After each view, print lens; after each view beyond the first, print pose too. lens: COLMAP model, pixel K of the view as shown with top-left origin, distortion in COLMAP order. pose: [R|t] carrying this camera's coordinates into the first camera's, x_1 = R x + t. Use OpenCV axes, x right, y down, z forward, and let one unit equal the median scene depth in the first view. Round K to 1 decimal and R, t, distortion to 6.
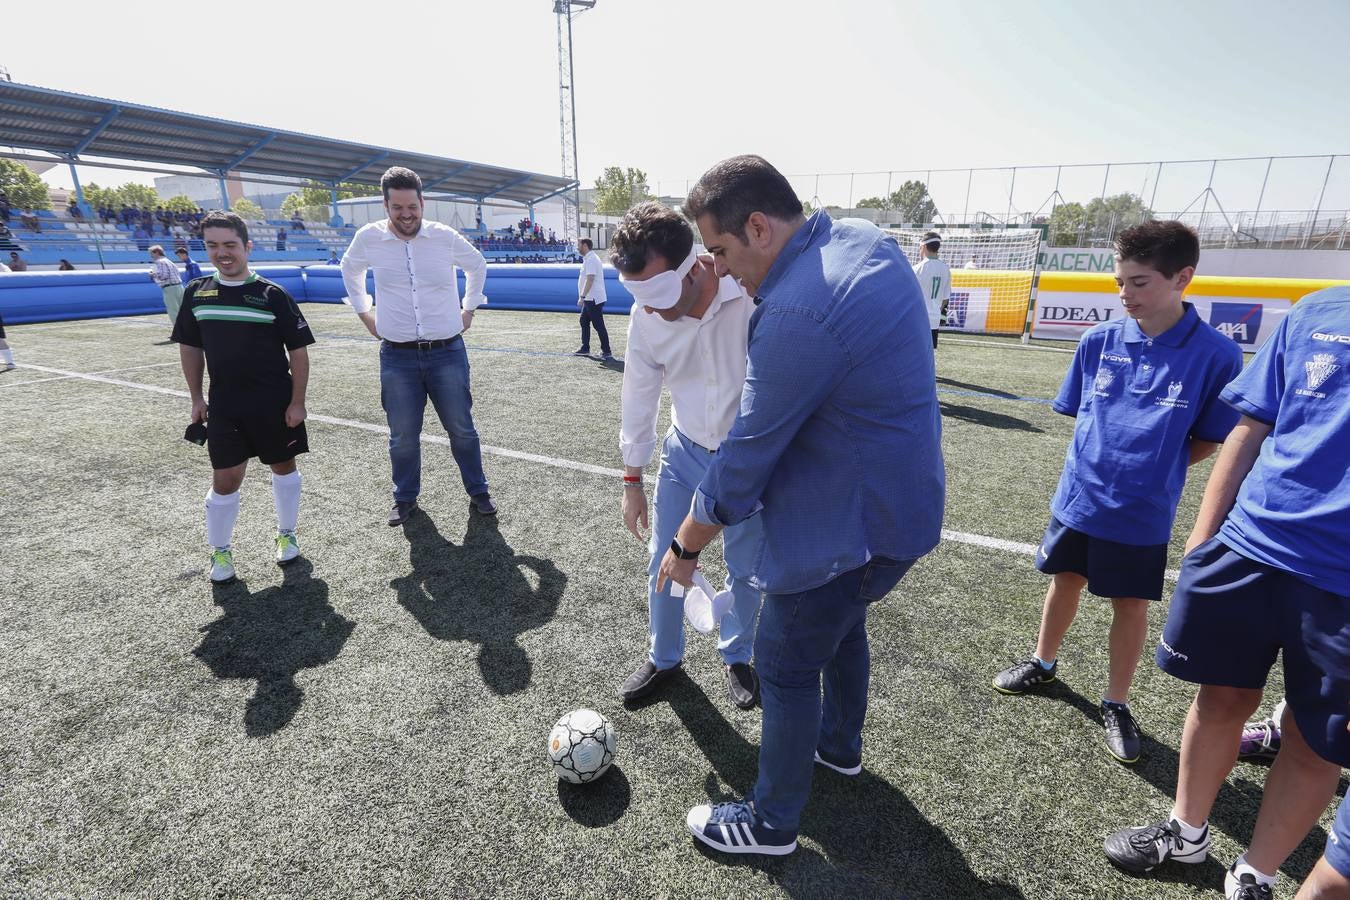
lens RADIAL K [[610.6, 0, 675.3], [0, 610.6, 446.3], [0, 0, 1]] dist [-0.047321, 0.017117]
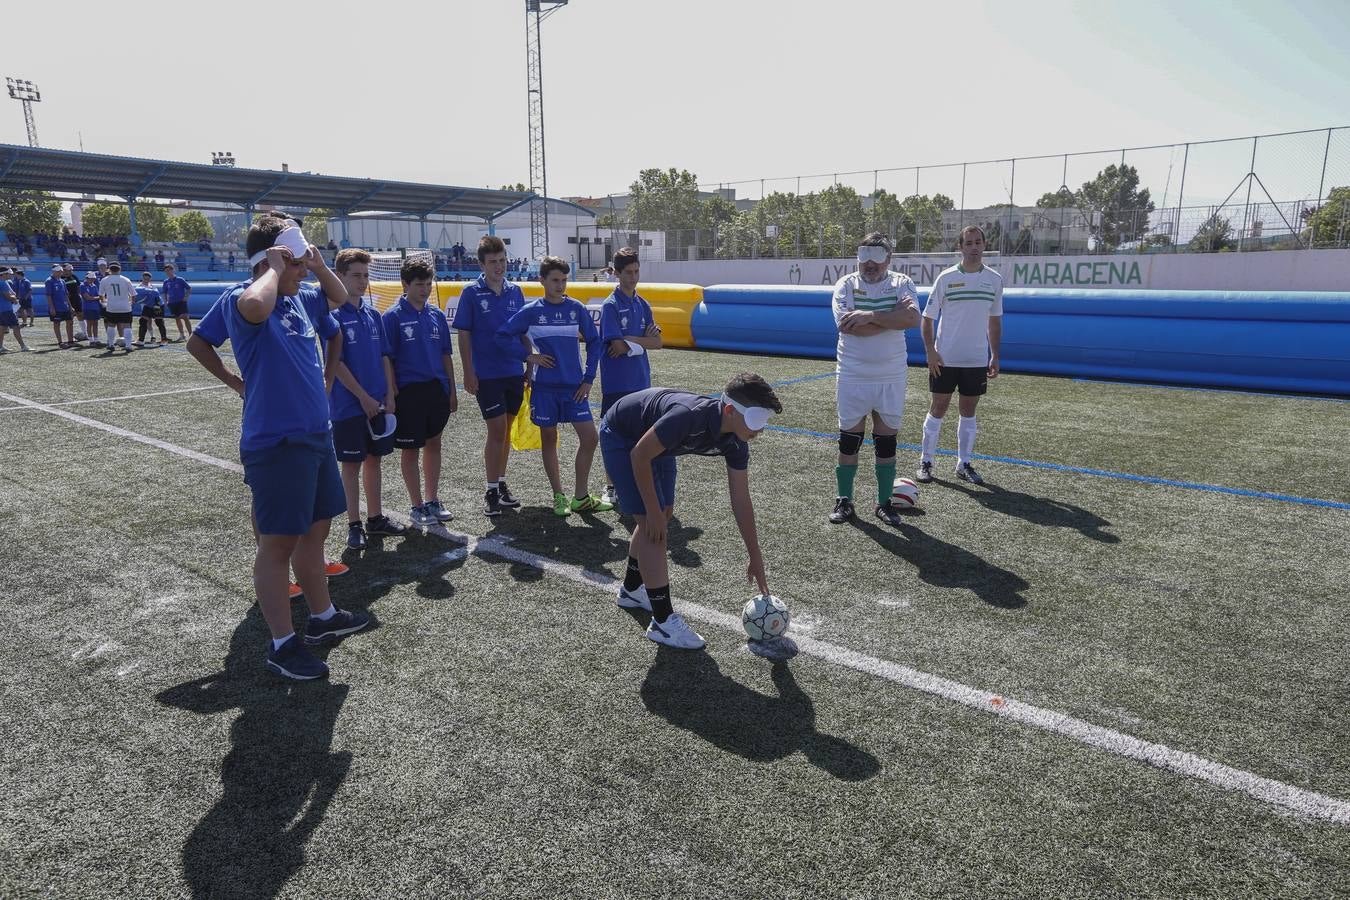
lens RADIAL K [[865.5, 0, 690.3], [0, 865.5, 437.5], [0, 0, 1]] dist [-0.023894, 0.058232]
pose [[0.974607, 0.030606, -0.221822, 0.341033], [-0.056544, 0.992150, -0.111541, 0.043918], [0.216667, 0.121252, 0.968687, -0.131184]]
